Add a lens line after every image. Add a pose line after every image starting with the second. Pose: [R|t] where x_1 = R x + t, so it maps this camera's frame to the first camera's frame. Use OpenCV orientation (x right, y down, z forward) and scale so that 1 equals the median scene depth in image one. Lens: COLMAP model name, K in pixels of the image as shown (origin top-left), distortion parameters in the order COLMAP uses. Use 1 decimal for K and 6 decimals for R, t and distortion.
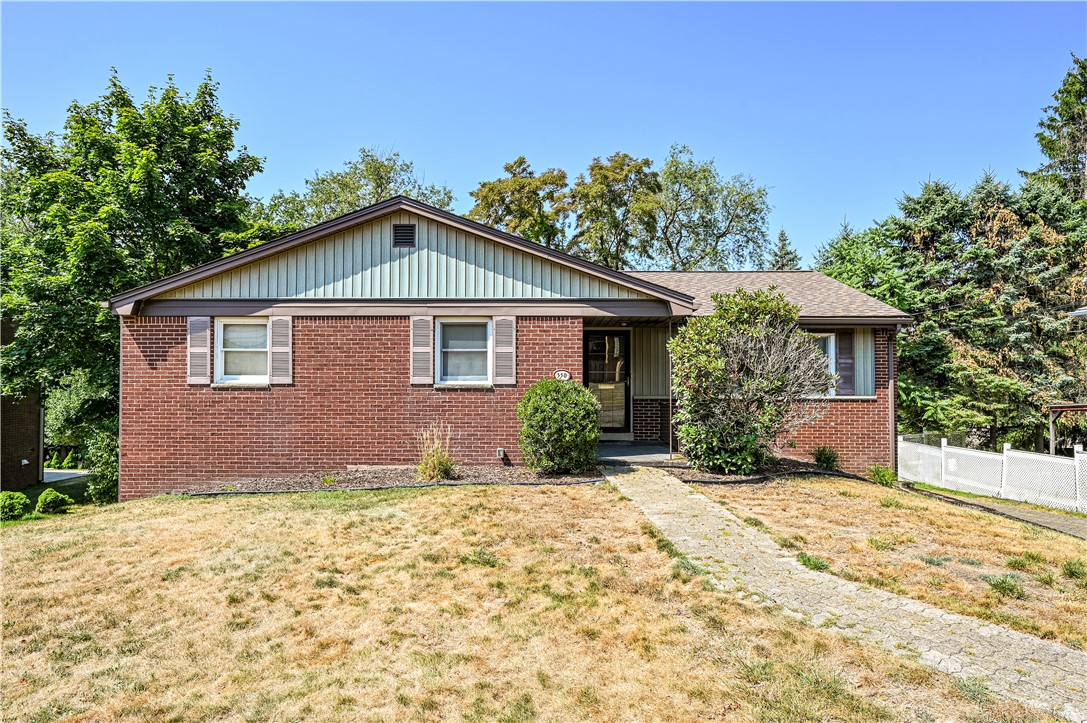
lens RADIAL K [[667.5, 0, 543.5], [0, 667.5, 361.5], [0, 0, 1]] dist [0.000057, -0.000085]
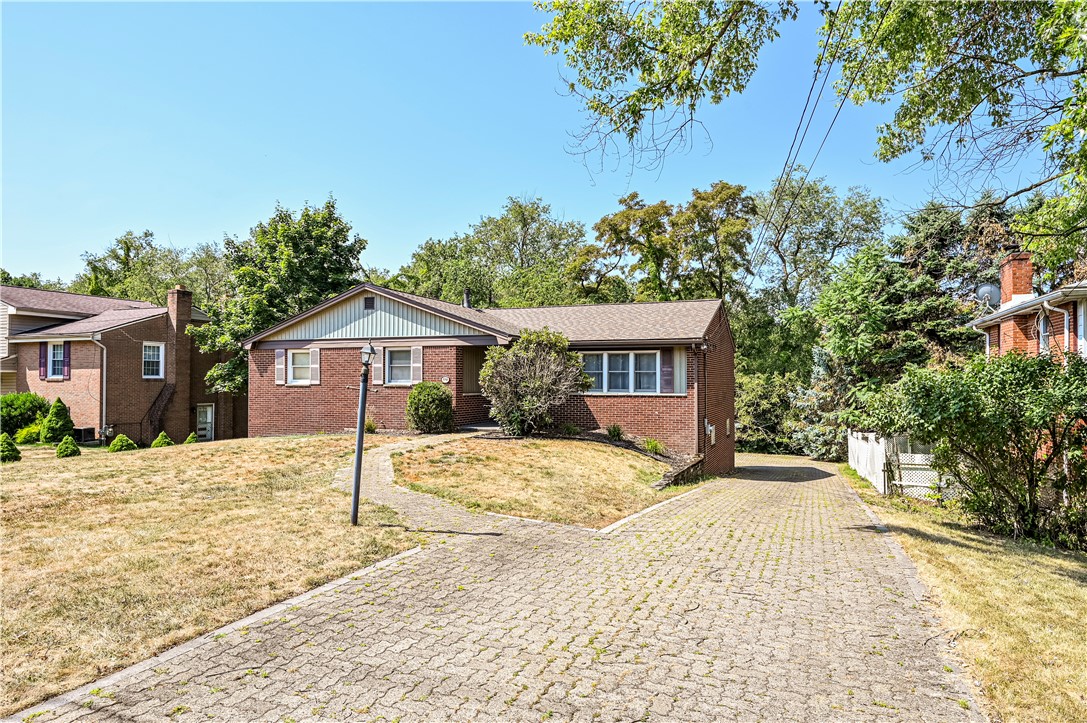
lens RADIAL K [[667.5, 0, 543.5], [0, 667.5, 361.5], [0, 0, 1]] dist [0.000057, -0.000085]
pose [[0.940494, -0.012292, -0.339587, 0.859247], [0.008901, 0.999894, -0.011544, -0.003416], [0.339693, 0.007834, 0.940504, -0.560206]]
